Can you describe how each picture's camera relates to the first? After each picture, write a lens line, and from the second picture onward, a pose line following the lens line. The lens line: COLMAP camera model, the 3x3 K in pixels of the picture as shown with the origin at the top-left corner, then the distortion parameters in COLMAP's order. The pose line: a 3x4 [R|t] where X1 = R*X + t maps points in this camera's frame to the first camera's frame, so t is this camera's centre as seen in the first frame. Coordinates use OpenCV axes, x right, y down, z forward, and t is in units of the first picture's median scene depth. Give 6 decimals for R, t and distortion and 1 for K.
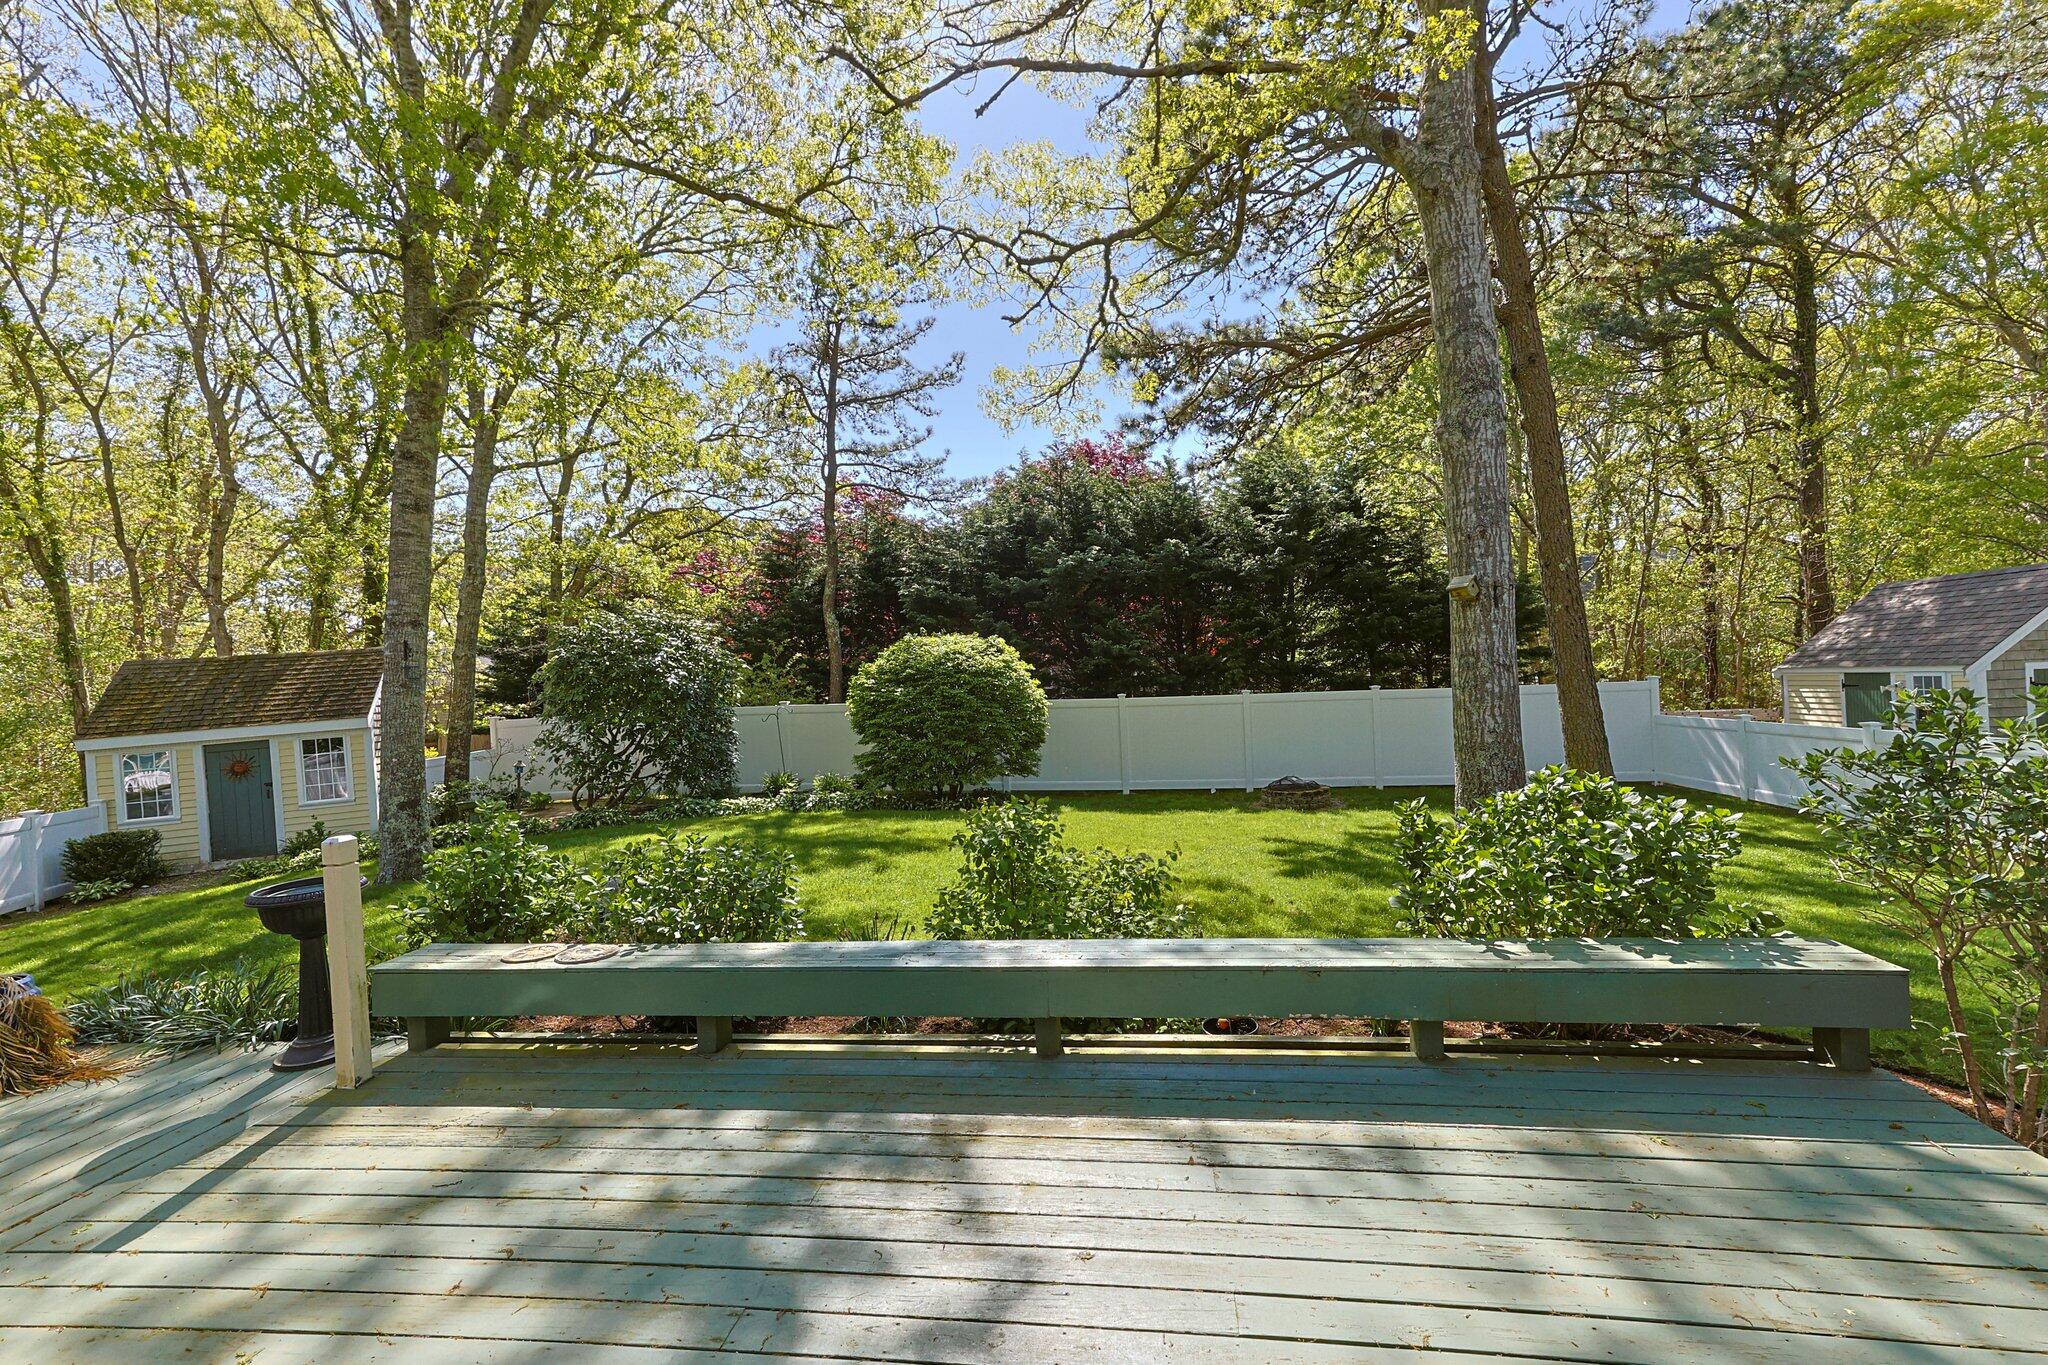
lens RADIAL K [[906.8, 0, 1024.0], [0, 906.8, 682.5], [0, 0, 1]] dist [0.020308, 0.000531]
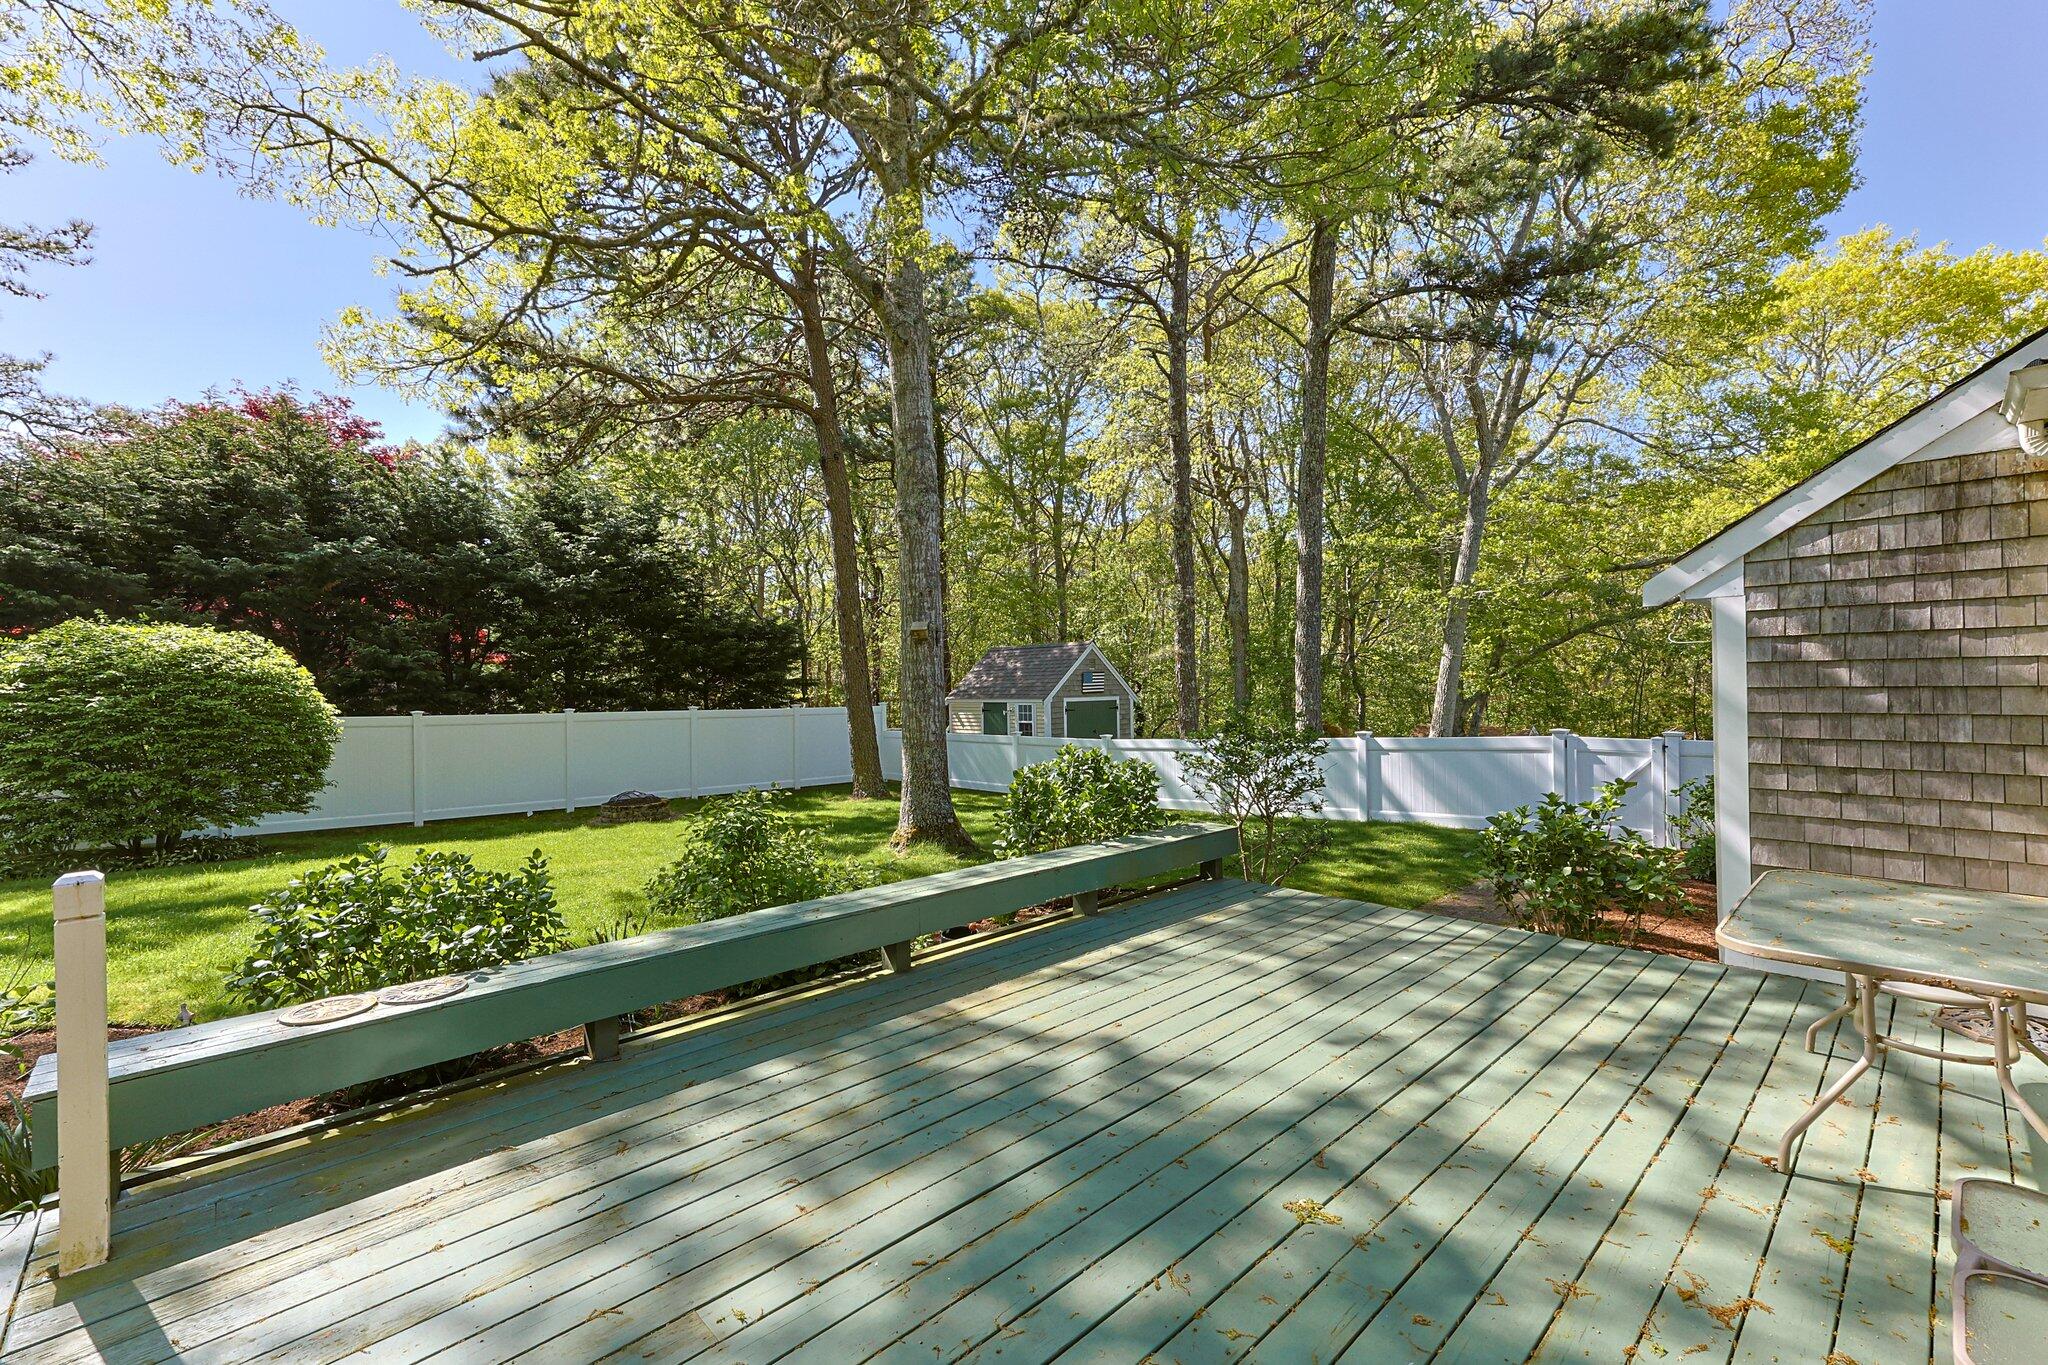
lens RADIAL K [[871.9, 0, 1024.0], [0, 871.9, 682.5], [0, 0, 1]] dist [0.010622, 0.000325]
pose [[0.616504, 0.039555, 0.786358, -0.769153], [-0.012058, 0.999094, -0.040802, 0.048653], [-0.787260, 0.015673, 0.616422, 0.095559]]
